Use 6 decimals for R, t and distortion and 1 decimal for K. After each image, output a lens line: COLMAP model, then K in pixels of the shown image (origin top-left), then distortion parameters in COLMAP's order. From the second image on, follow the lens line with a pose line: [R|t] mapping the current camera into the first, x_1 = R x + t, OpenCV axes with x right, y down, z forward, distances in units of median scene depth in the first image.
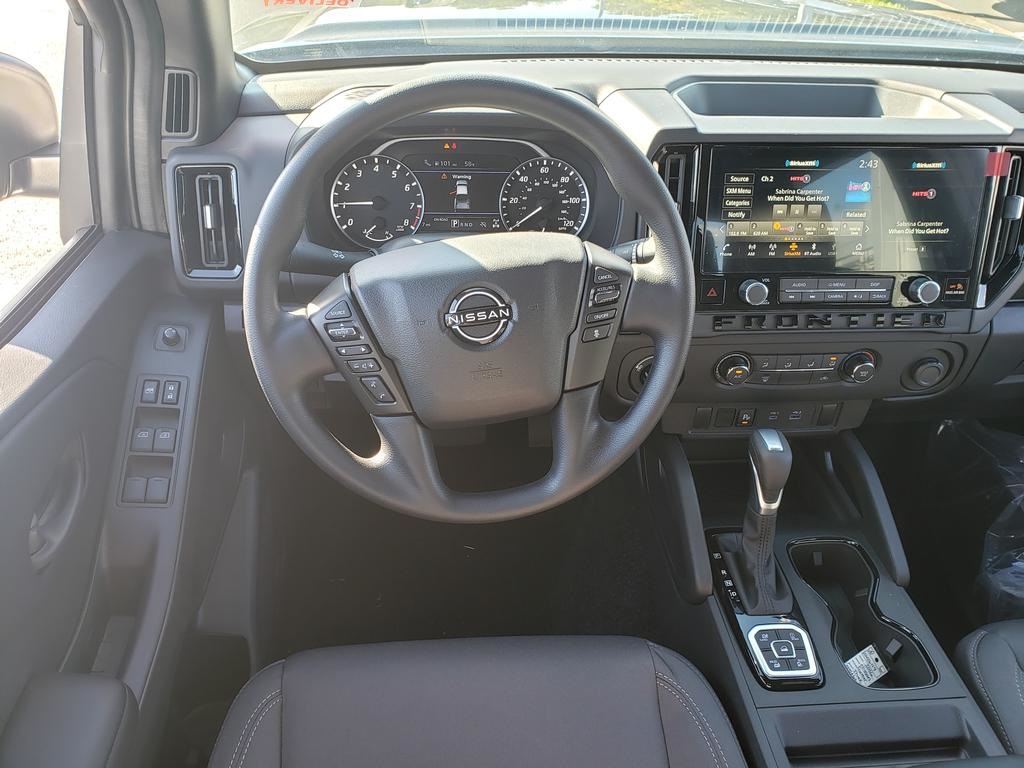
lens RADIAL K [[874.0, 0, 512.0], [0, 874.0, 384.0], [0, 0, 1]] dist [-0.016057, 0.091001]
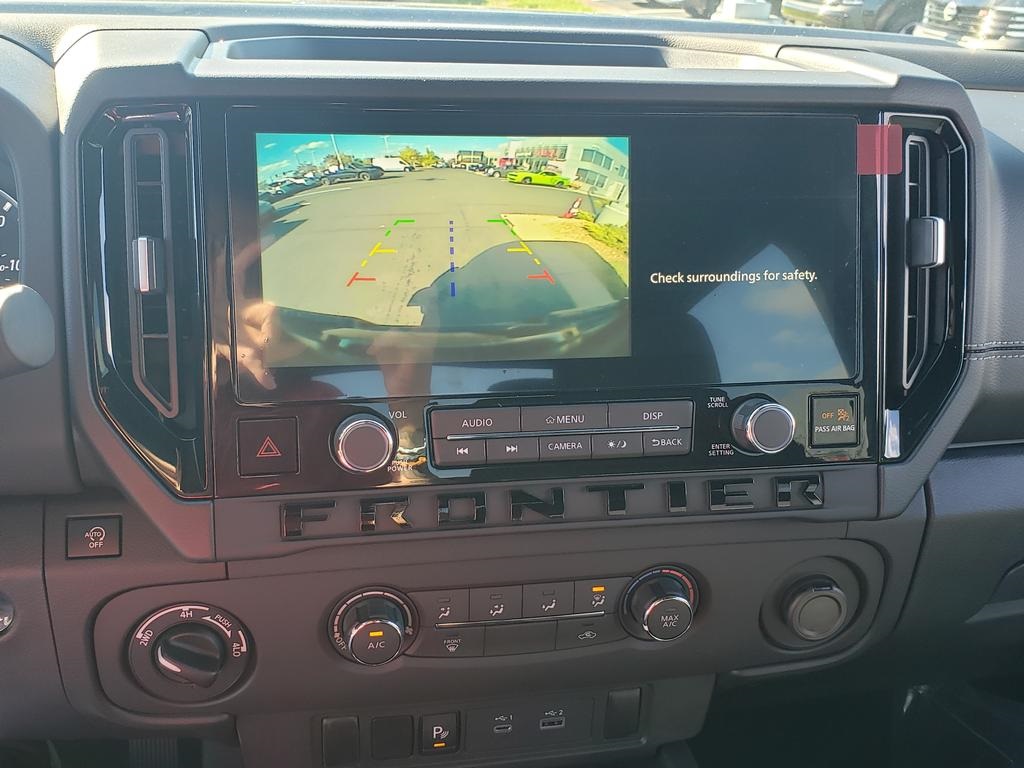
lens RADIAL K [[874.0, 0, 512.0], [0, 874.0, 384.0], [0, 0, 1]] dist [-0.016057, 0.091001]
pose [[0.997137, -0.035143, 0.066947, 0.313348], [0.049610, 0.972274, -0.228520, -0.032981], [-0.057060, 0.231187, 0.971235, 0.572935]]
